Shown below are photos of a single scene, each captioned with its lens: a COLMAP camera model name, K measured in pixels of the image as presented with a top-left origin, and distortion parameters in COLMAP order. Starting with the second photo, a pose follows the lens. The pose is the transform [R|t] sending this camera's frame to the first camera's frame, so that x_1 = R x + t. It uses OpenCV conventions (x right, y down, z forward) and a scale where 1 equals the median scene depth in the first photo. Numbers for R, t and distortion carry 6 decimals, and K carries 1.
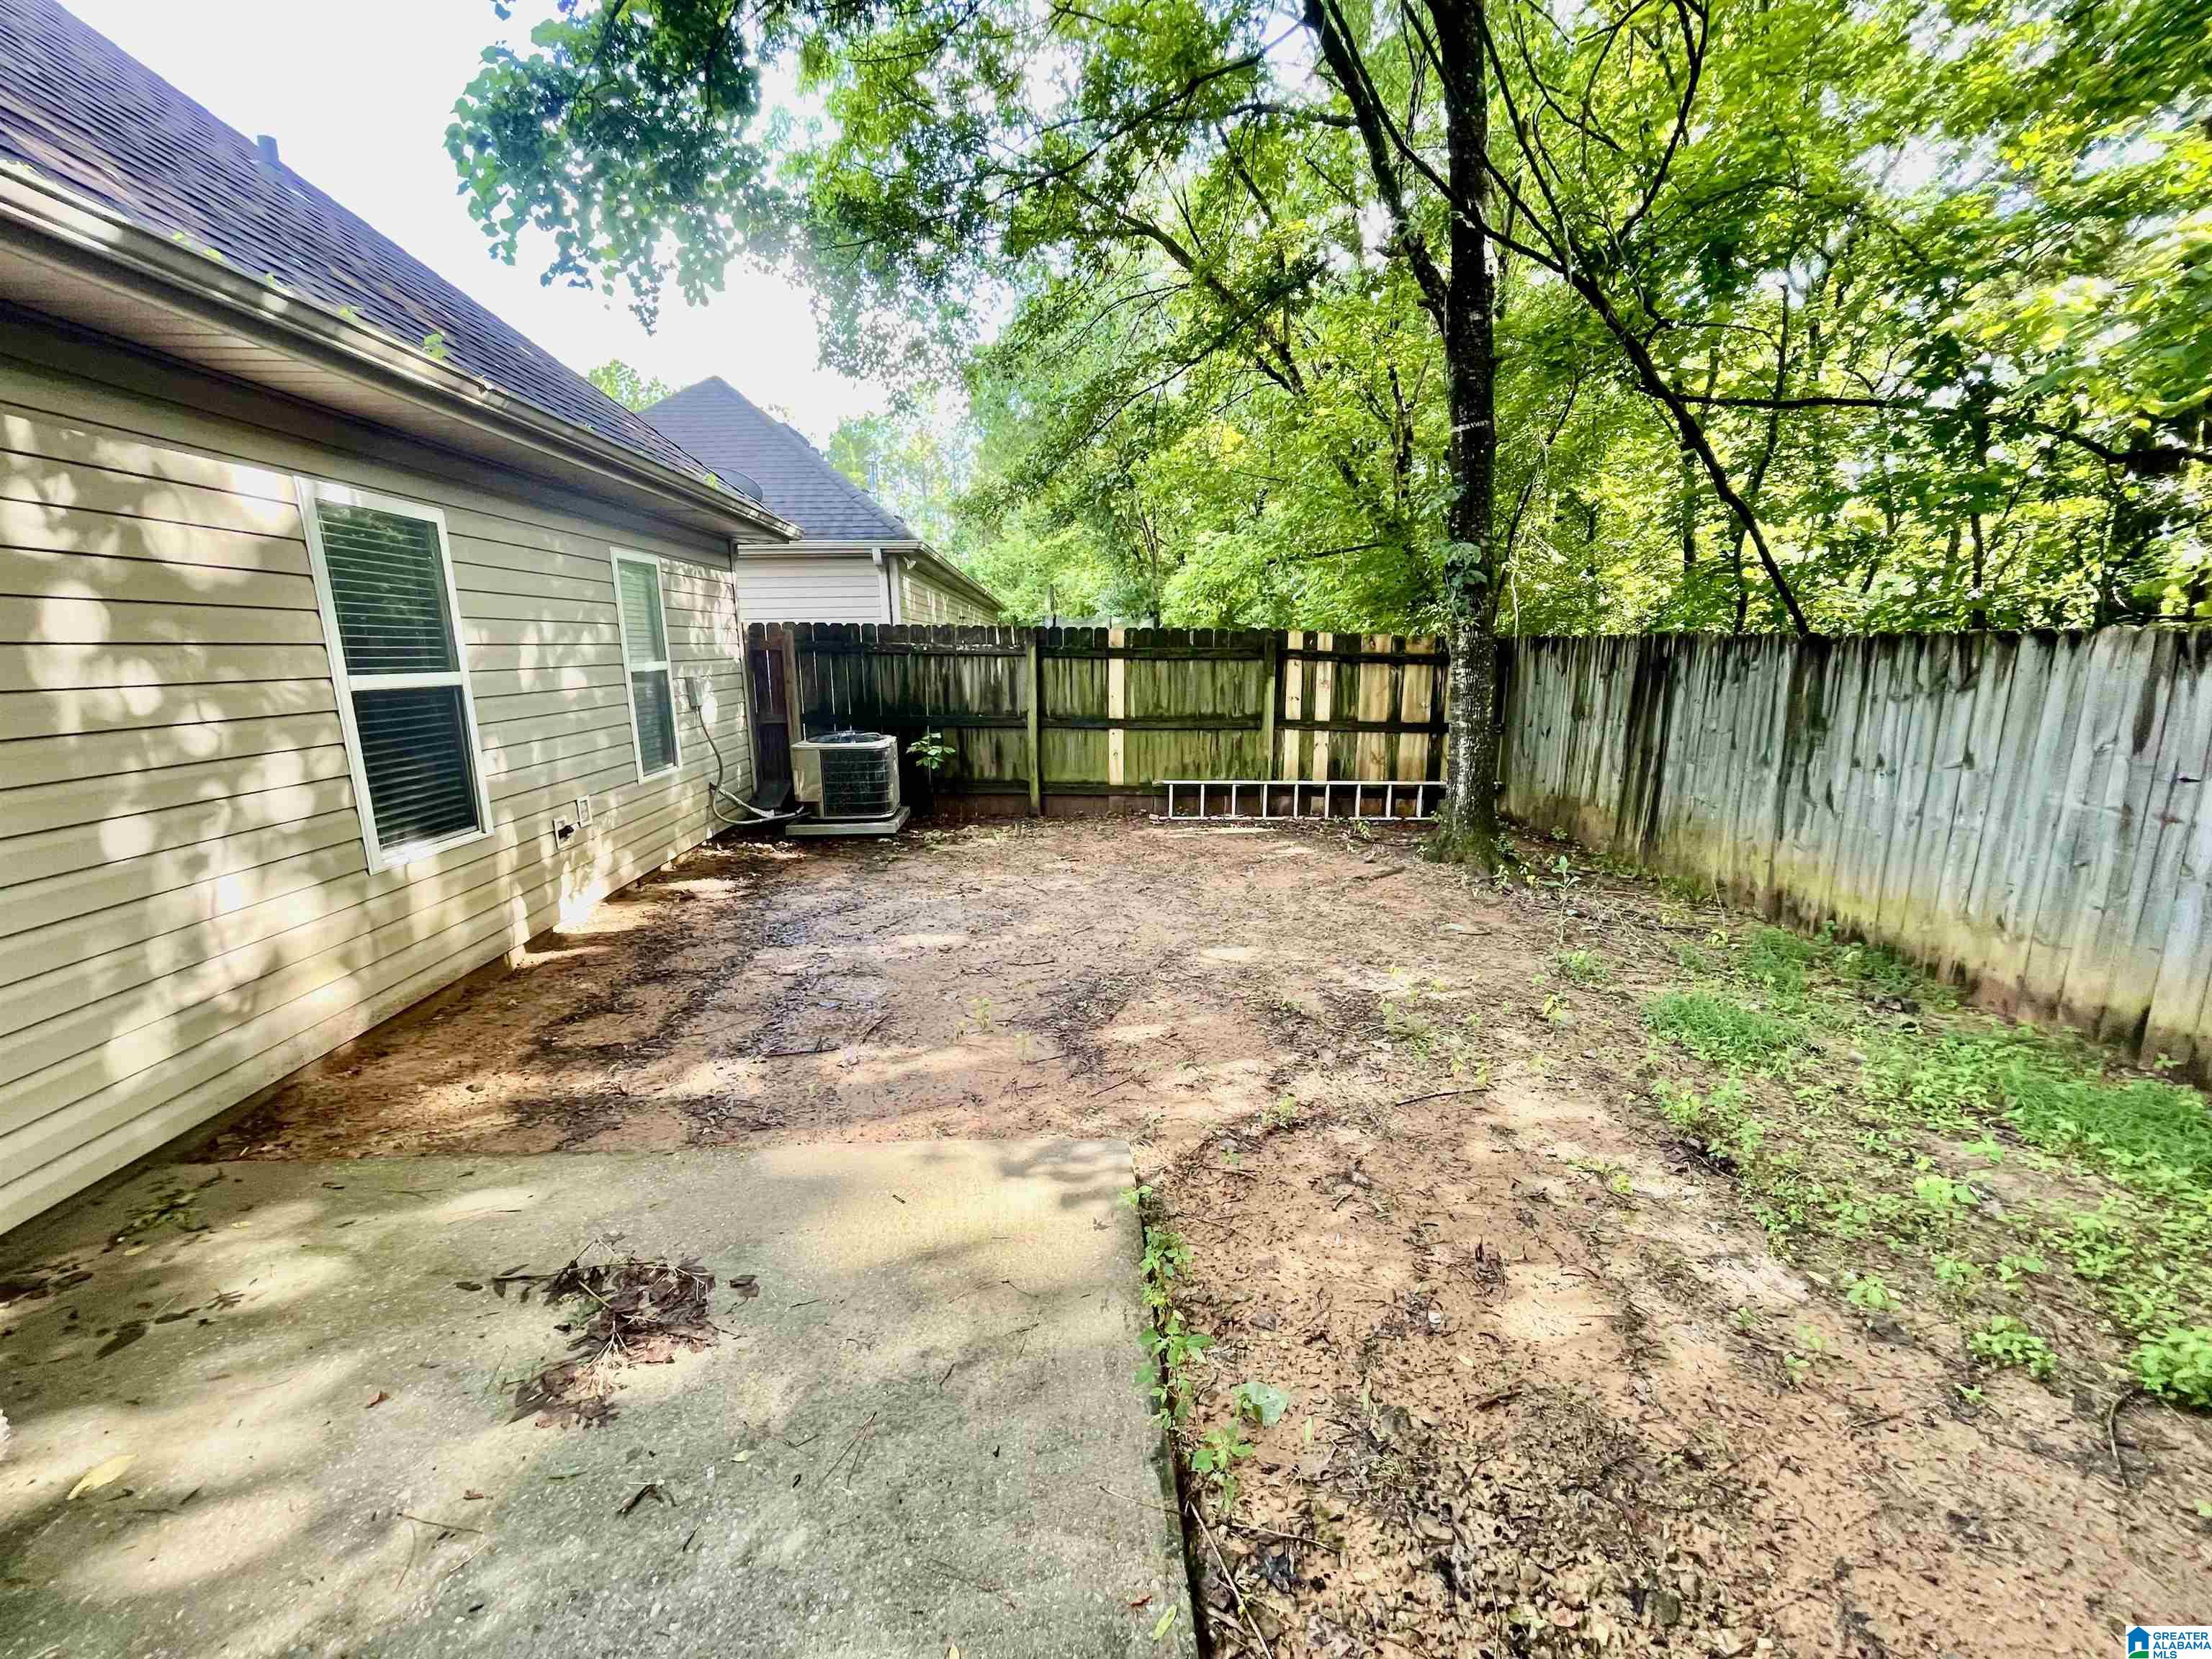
lens RADIAL K [[886.0, 0, 1100.0], [0, 886.0, 839.8], [0, 0, 1]] dist [0.003682, -0.002574]
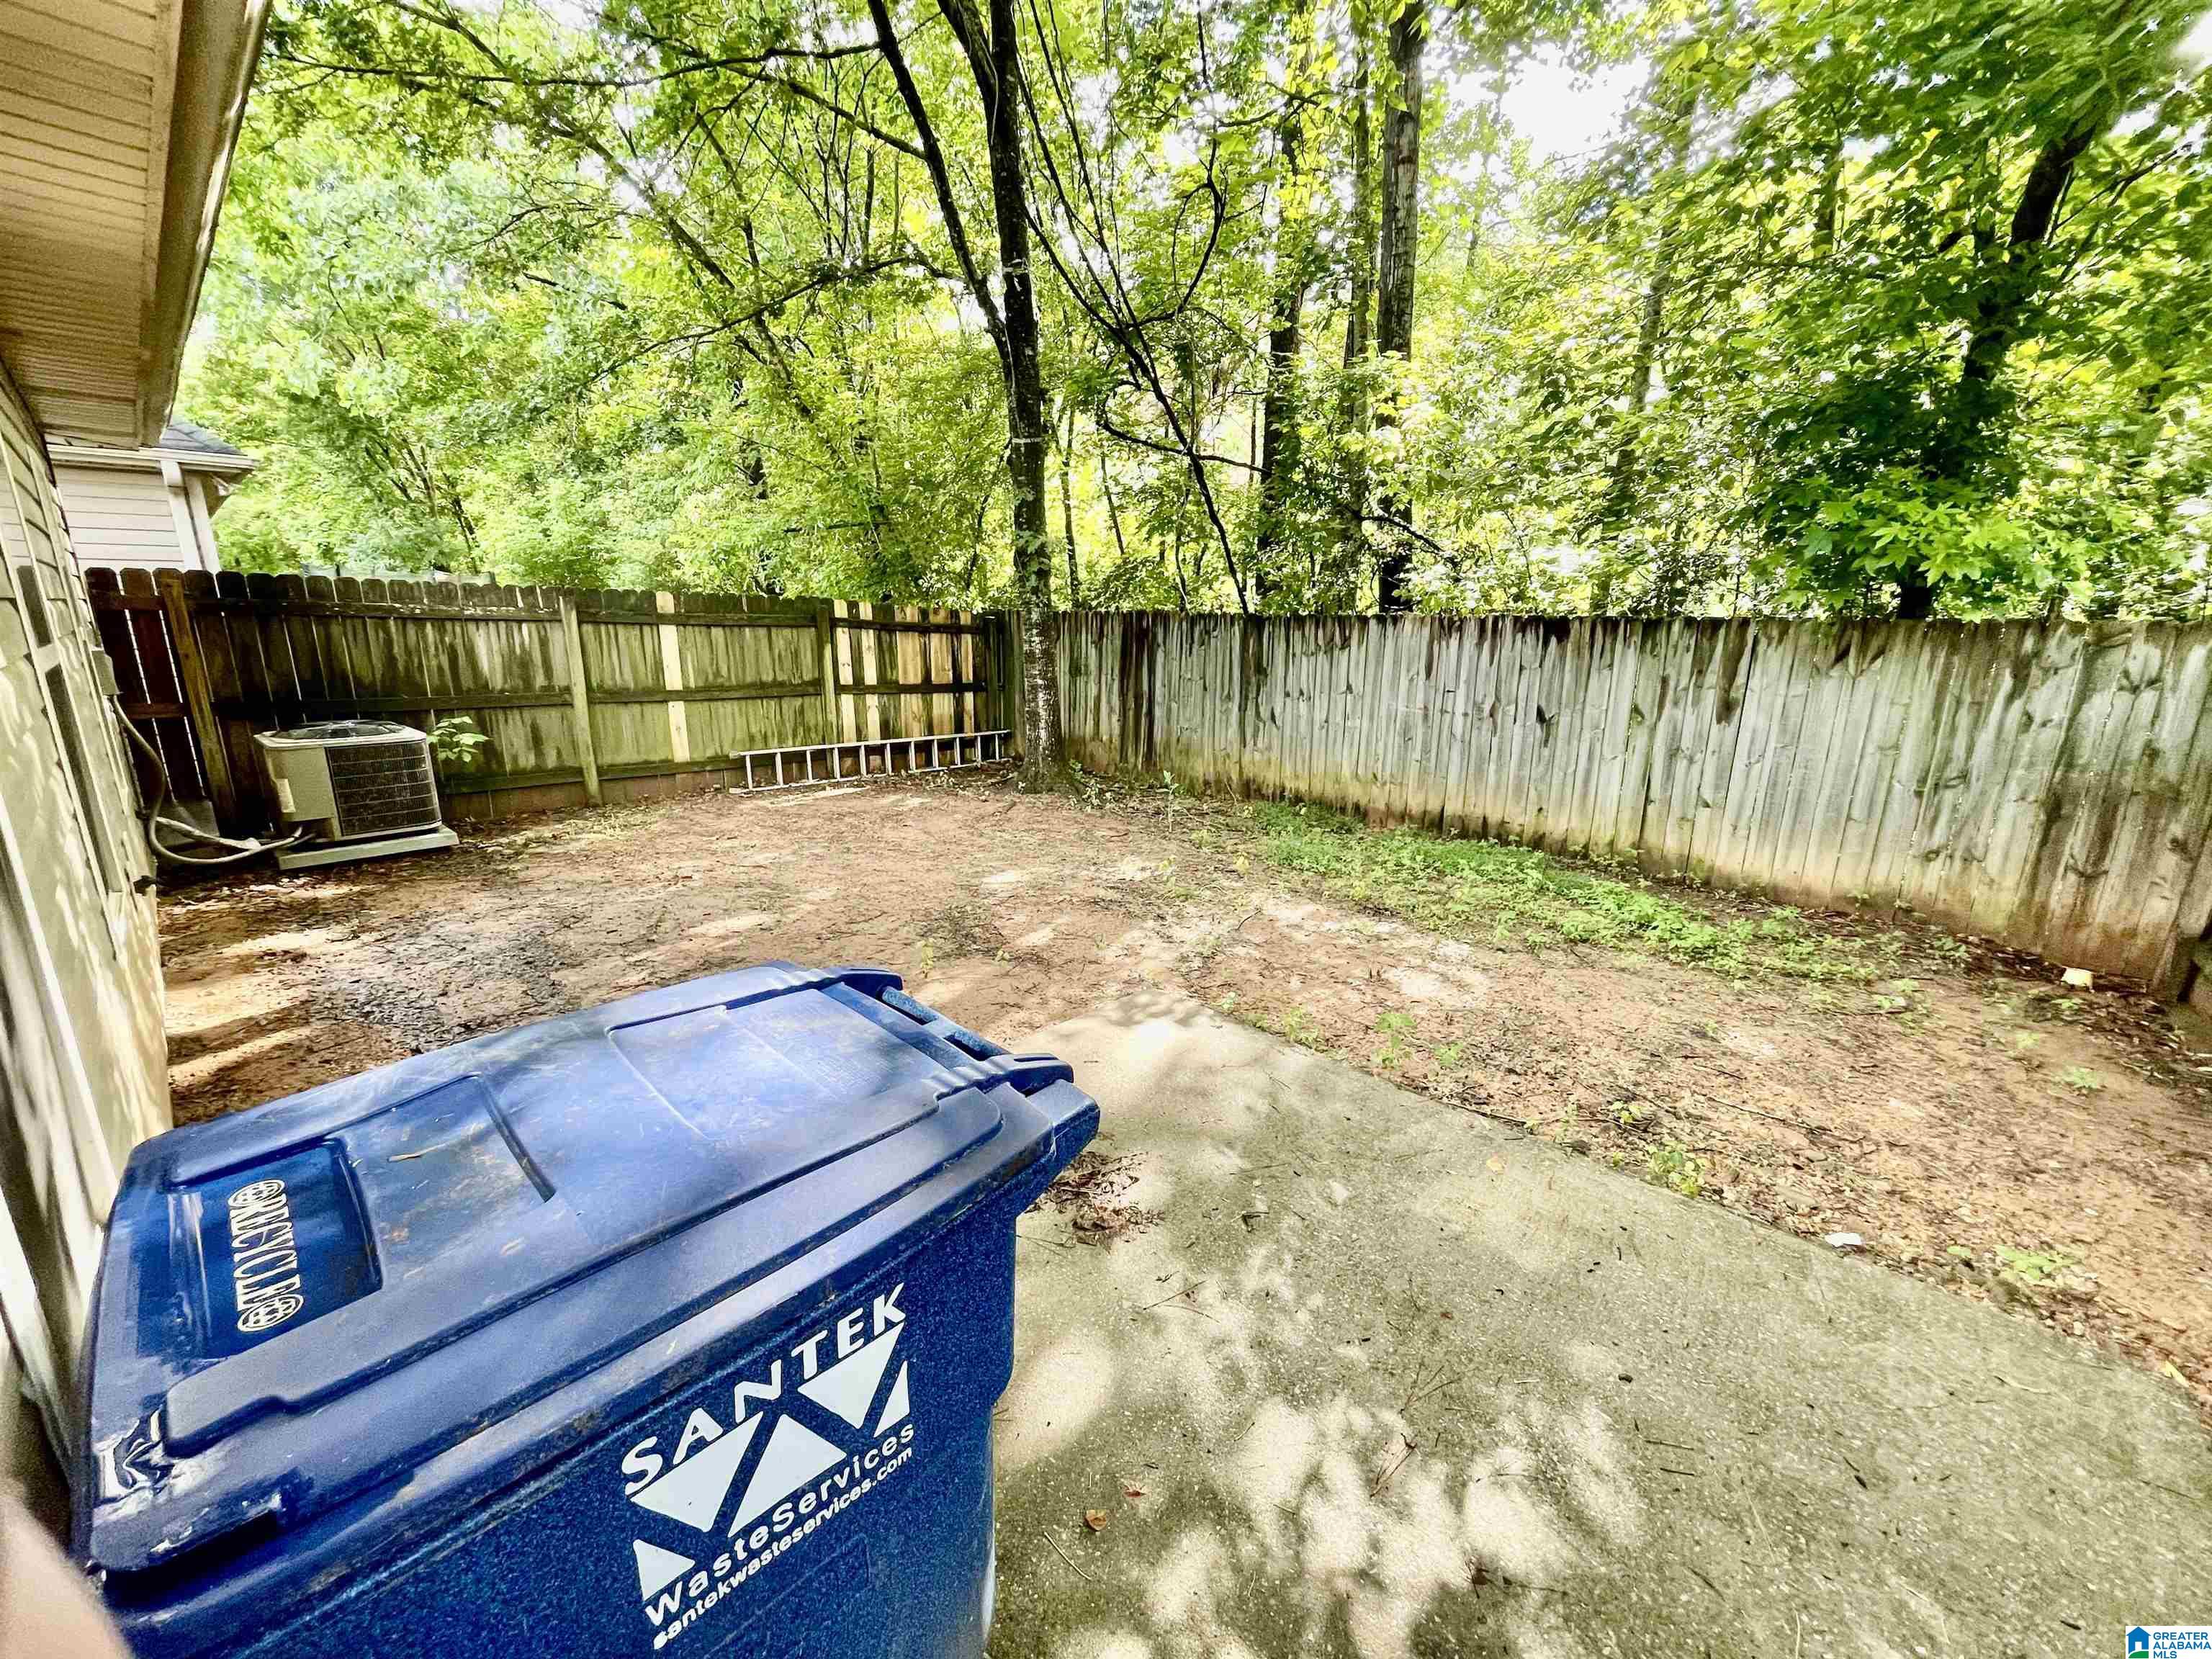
lens RADIAL K [[886.0, 0, 1100.0], [0, 886.0, 839.8], [0, 0, 1]] dist [0.003682, -0.002574]
pose [[0.726112, -0.153597, 0.670201, -0.378953], [0.130271, 0.987807, 0.085248, -0.004201], [-0.675123, 0.025408, 0.737267, 0.022932]]
